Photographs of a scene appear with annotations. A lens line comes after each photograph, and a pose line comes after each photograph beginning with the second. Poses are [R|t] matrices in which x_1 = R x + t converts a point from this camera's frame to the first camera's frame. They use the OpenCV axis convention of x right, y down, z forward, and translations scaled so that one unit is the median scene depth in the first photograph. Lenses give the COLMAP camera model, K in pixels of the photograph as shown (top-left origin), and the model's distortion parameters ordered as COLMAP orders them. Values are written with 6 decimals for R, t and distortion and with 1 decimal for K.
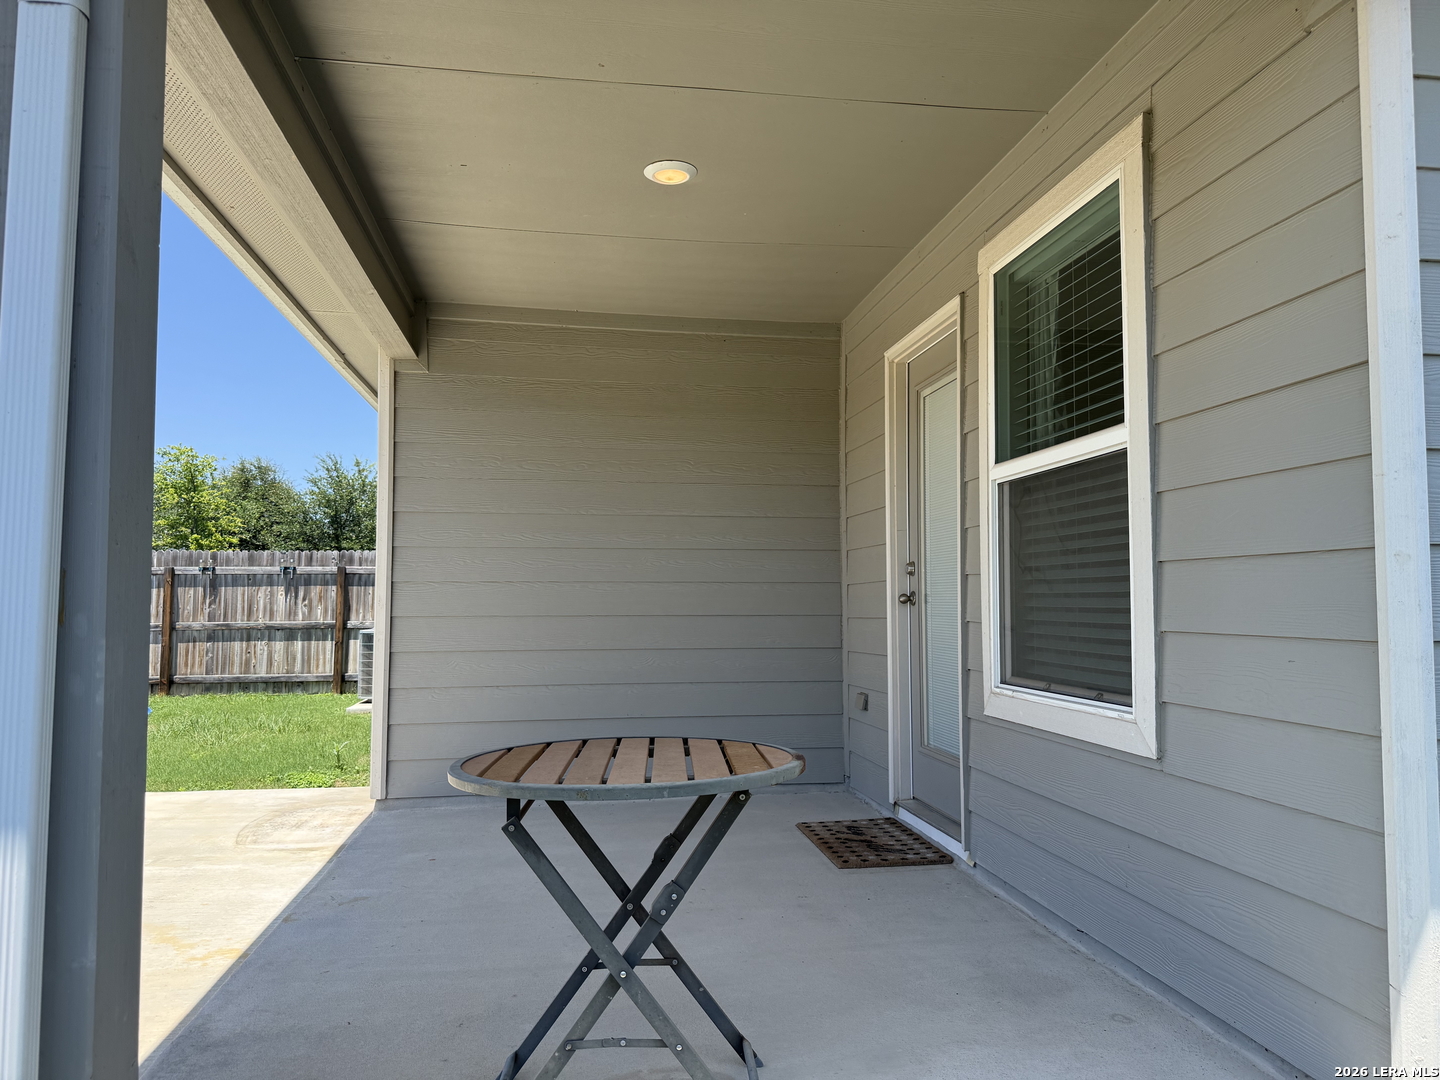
lens RADIAL K [[1013.3, 0, 720.6], [0, 1013.3, 548.4], [0, 0, 1]] dist [0.069039, -0.107508]
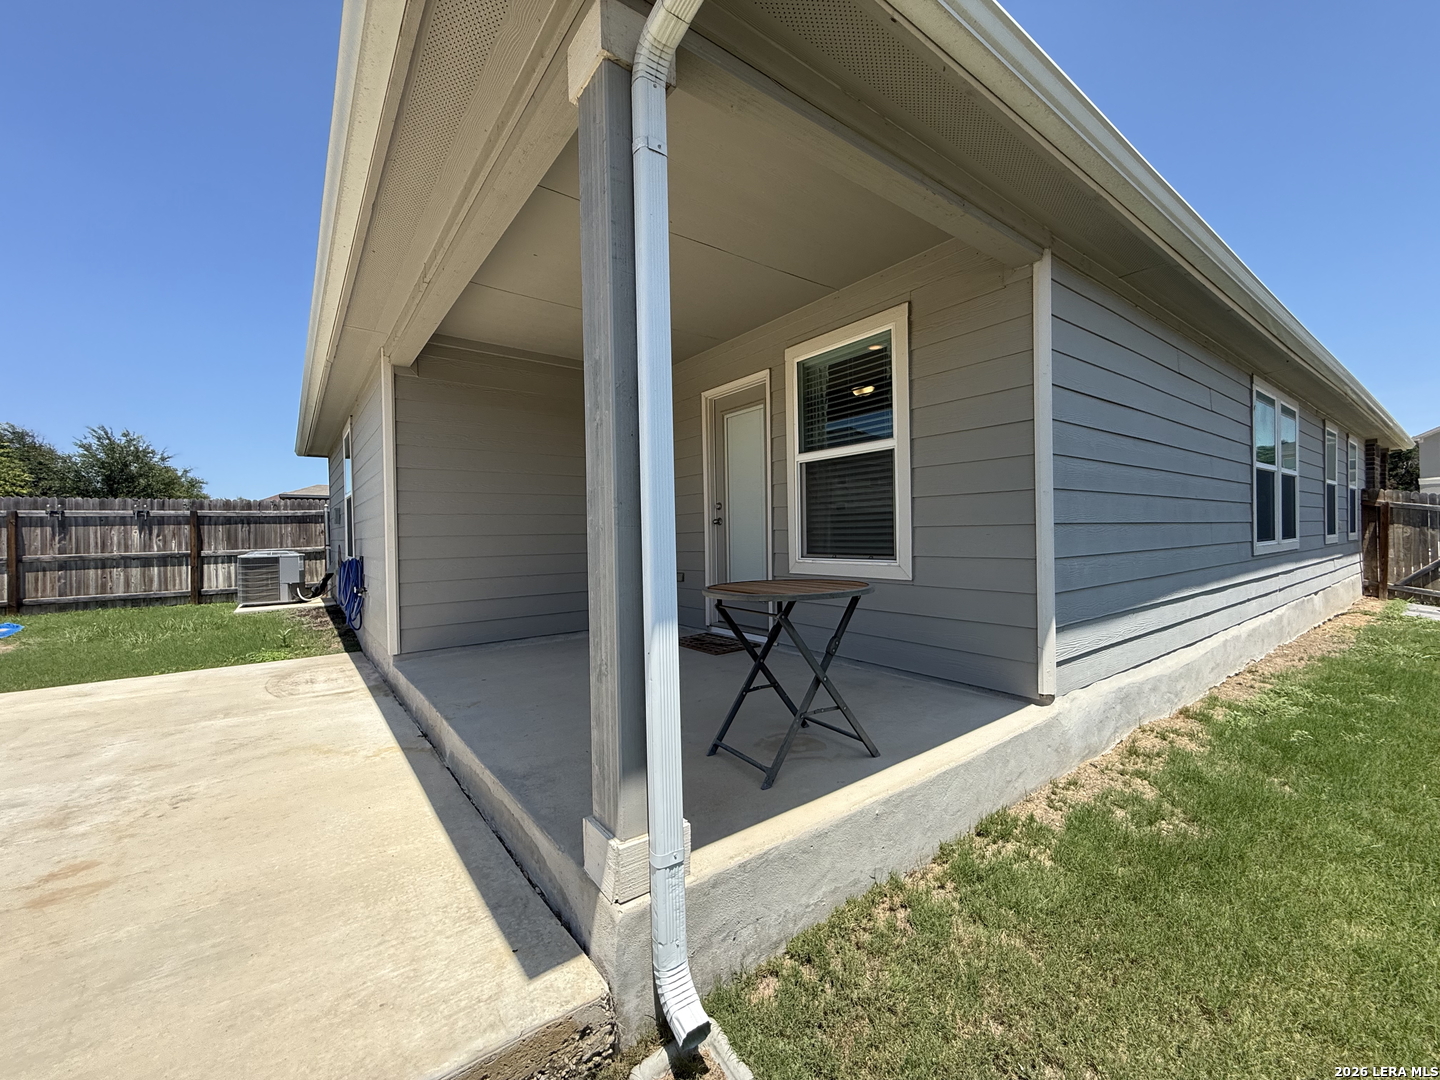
lens RADIAL K [[576.2, 0, 716.9], [0, 576.2, 539.8], [0, 0, 1]] dist [-0.000648, 0.000605]
pose [[0.883054, -0.020969, 0.468802, -0.340225], [-0.006919, 0.998311, 0.057685, 0.020828], [-0.469220, -0.054183, 0.881417, 0.018457]]
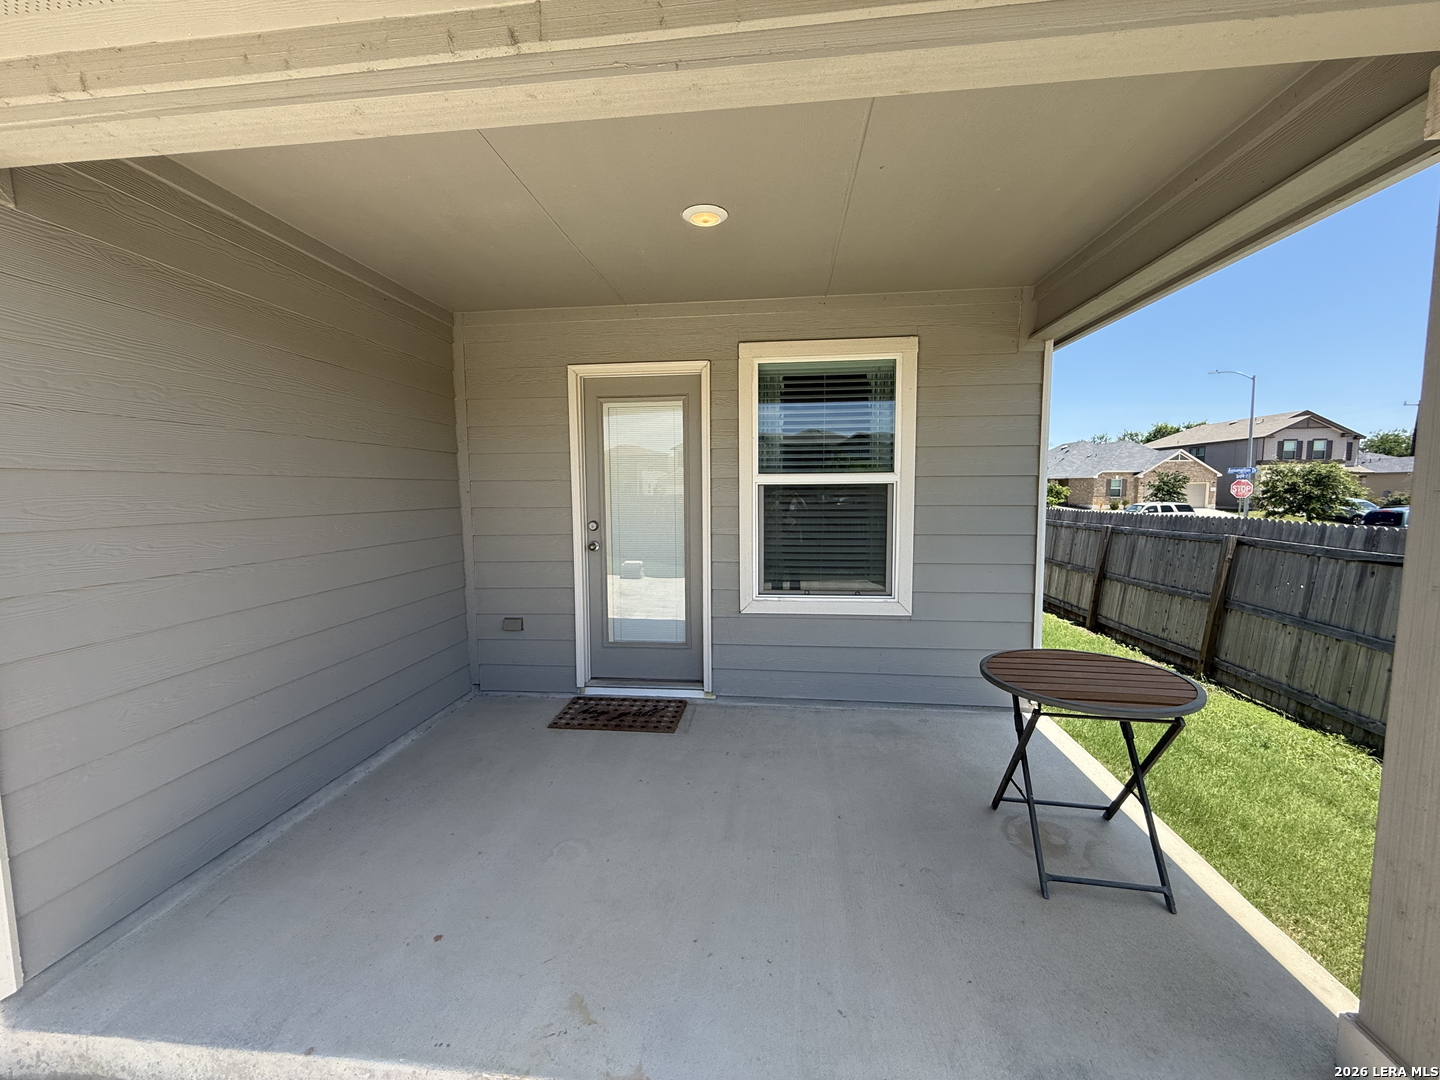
lens RADIAL K [[576.2, 0, 716.9], [0, 576.2, 539.8], [0, 0, 1]] dist [-0.000648, 0.000605]
pose [[0.259479, -0.086080, 0.961905, -0.562809], [-0.045785, 0.993803, 0.101285, -0.051685], [-0.964663, -0.070322, 0.253930, 0.625210]]
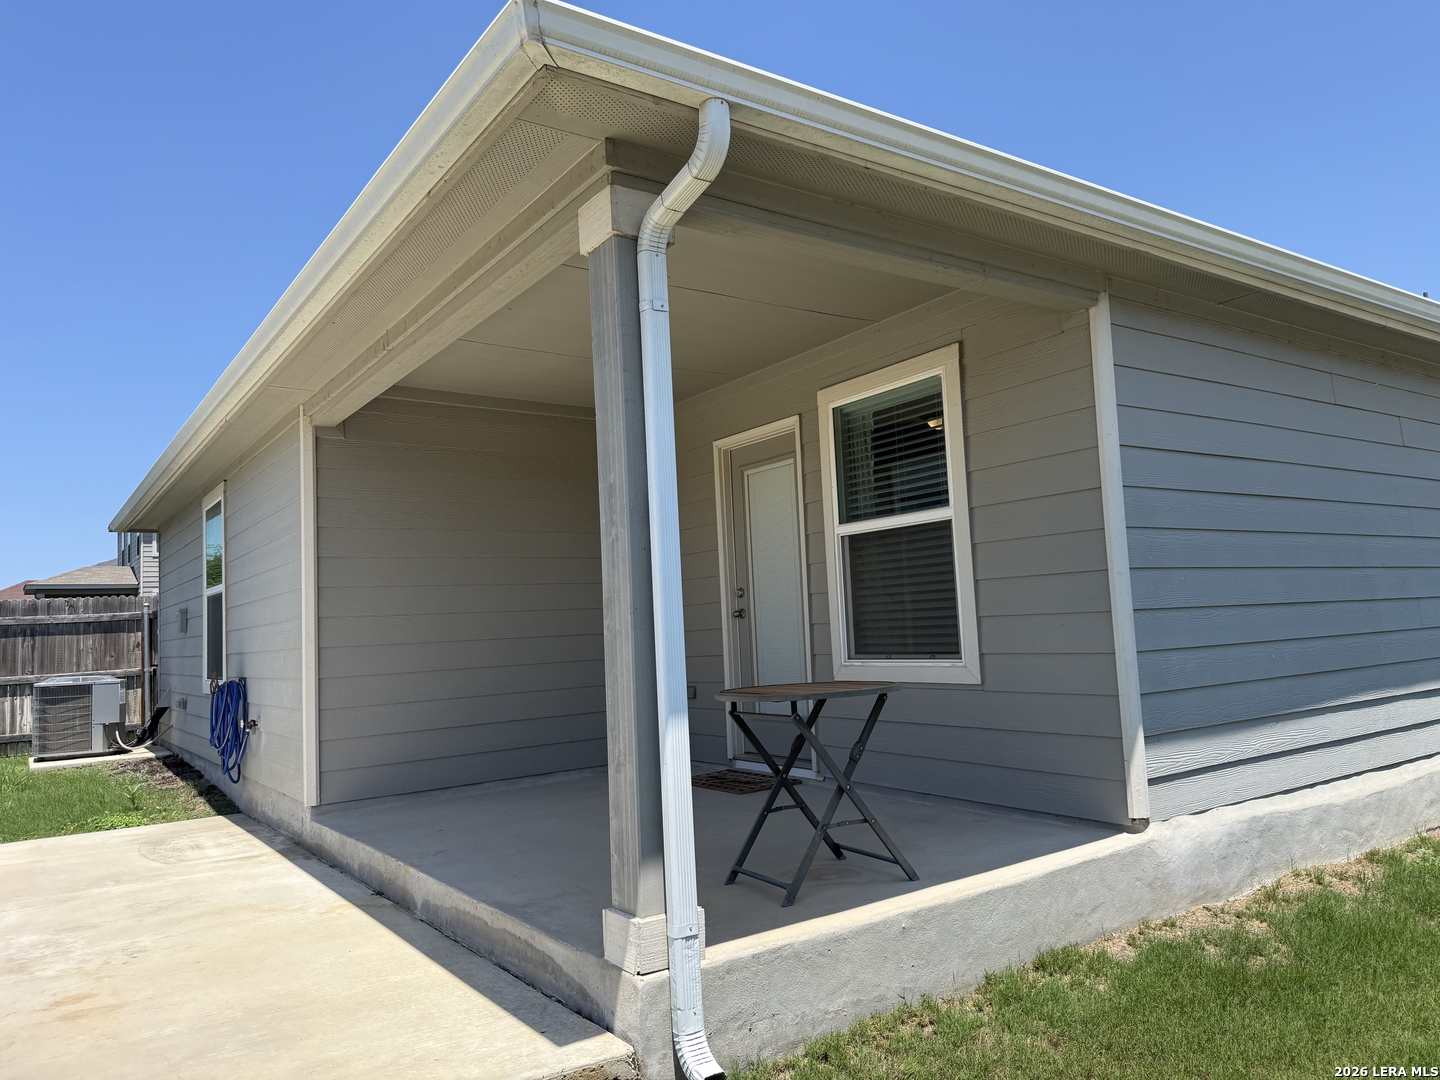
lens RADIAL K [[996.7, 0, 718.4], [0, 996.7, 544.4], [0, 0, 1]] dist [0.096436, -0.119907]
pose [[0.897885, -0.004035, 0.440211, -0.467287], [0.022733, 0.999049, -0.037210, 0.003155], [-0.439642, 0.043417, 0.897123, -0.263897]]
